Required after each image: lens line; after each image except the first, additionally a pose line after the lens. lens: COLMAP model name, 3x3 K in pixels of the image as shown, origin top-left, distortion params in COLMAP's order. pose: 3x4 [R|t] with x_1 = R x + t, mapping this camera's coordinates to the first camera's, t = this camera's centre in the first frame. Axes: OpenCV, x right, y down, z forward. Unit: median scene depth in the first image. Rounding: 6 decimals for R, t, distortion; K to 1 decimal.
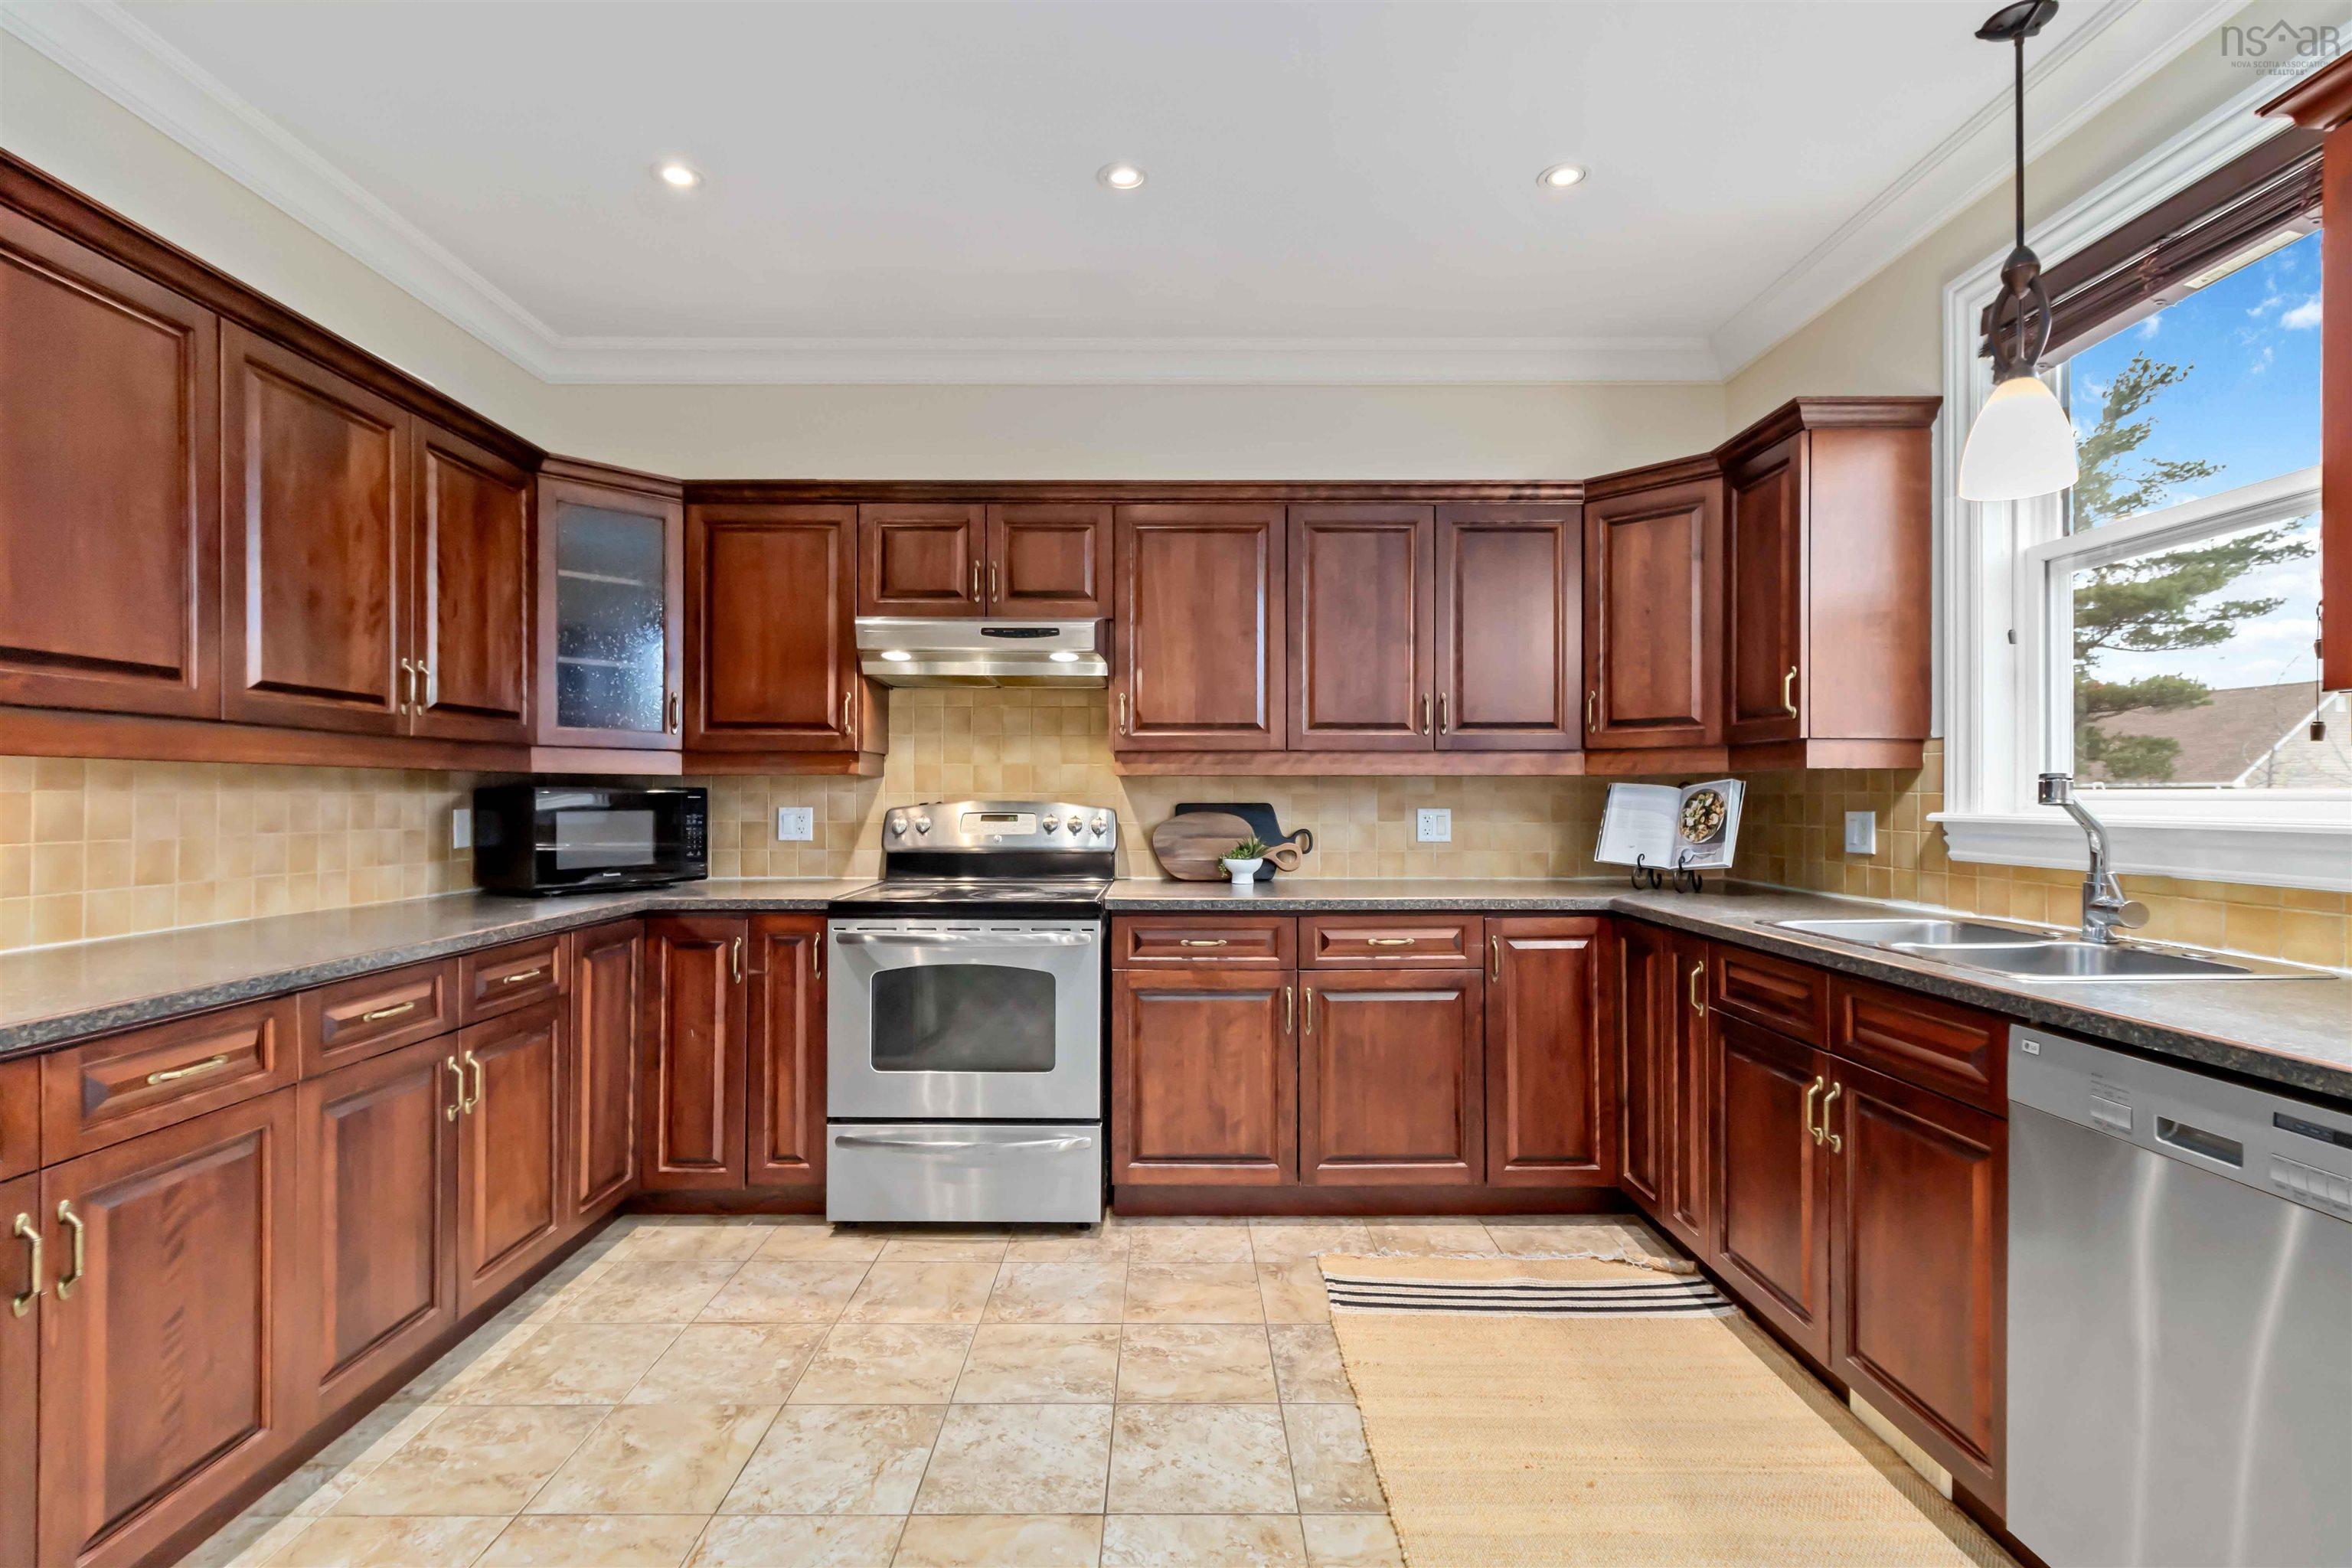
lens RADIAL K [[1089.6, 0, 1169.6], [0, 1089.6, 792.3], [0, 0, 1]] dist [0.005300, 0.000341]
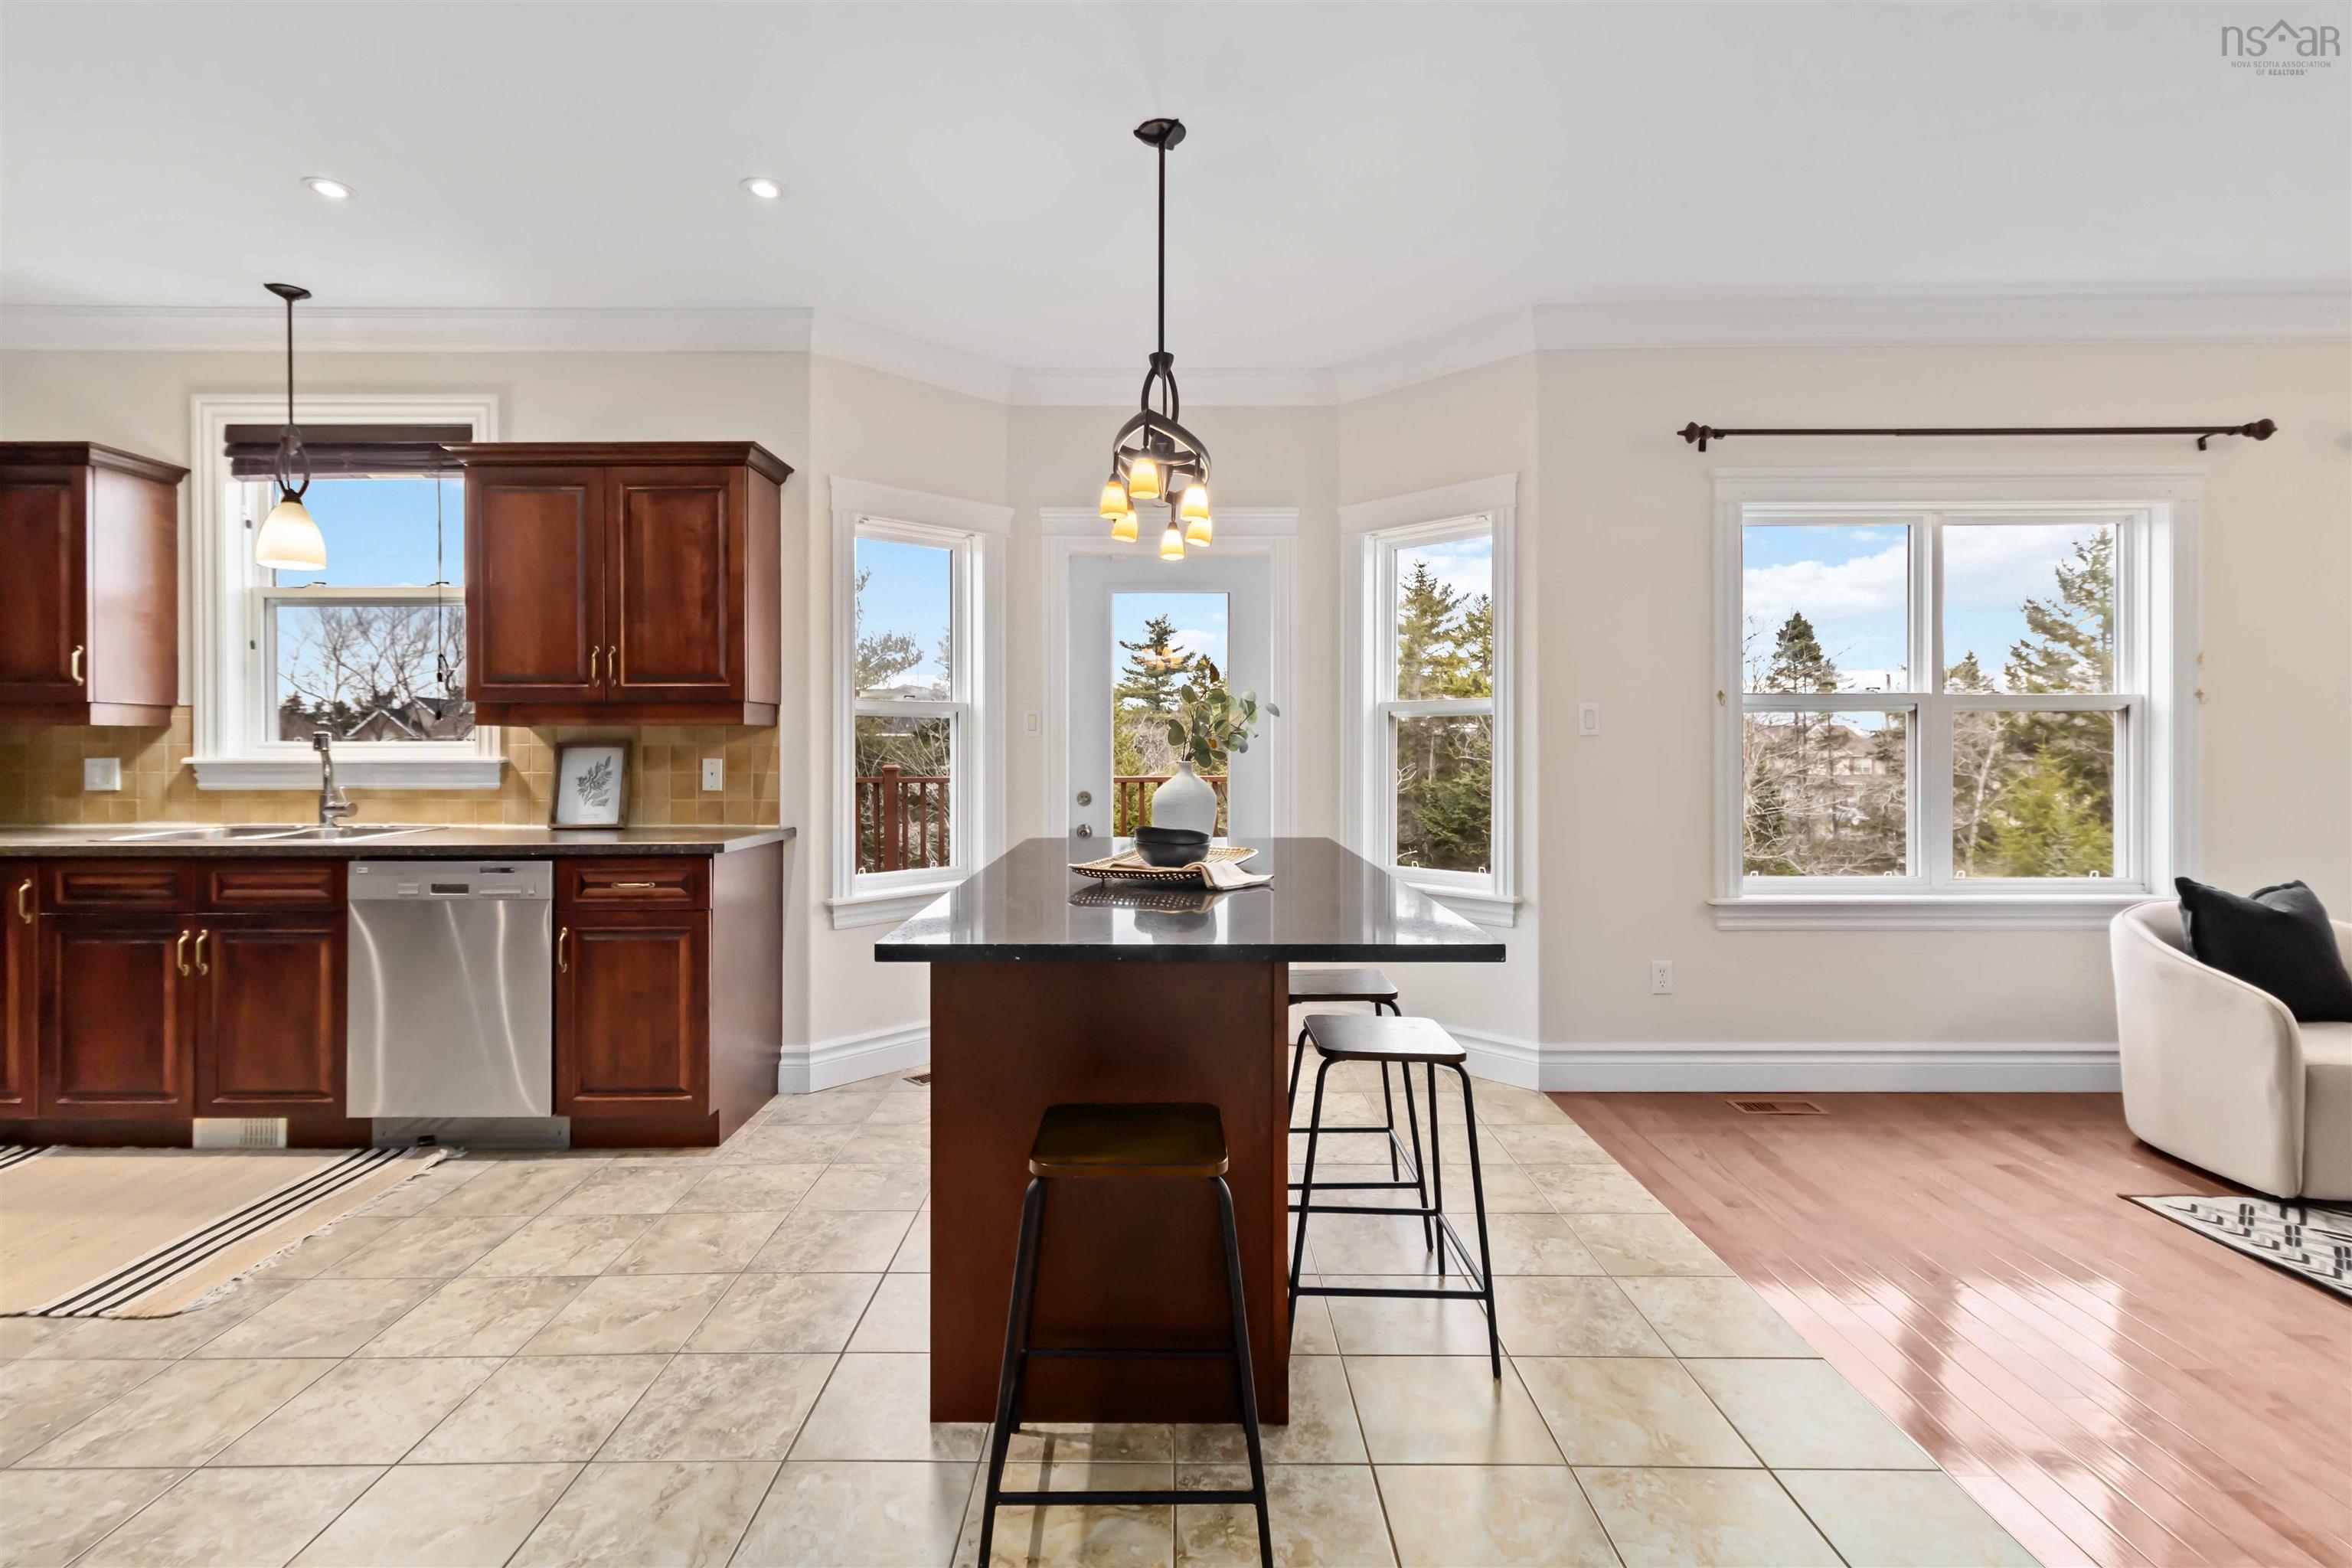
lens RADIAL K [[1101.3, 0, 1168.2], [0, 1101.3, 747.6], [0, 0, 1]] dist [0.001984, 0.000746]
pose [[0.004140, -0.004569, 0.999981, -0.645447], [-0.002522, 0.999986, 0.004579, -0.003529], [-0.999988, -0.002541, 0.004128, -0.258538]]
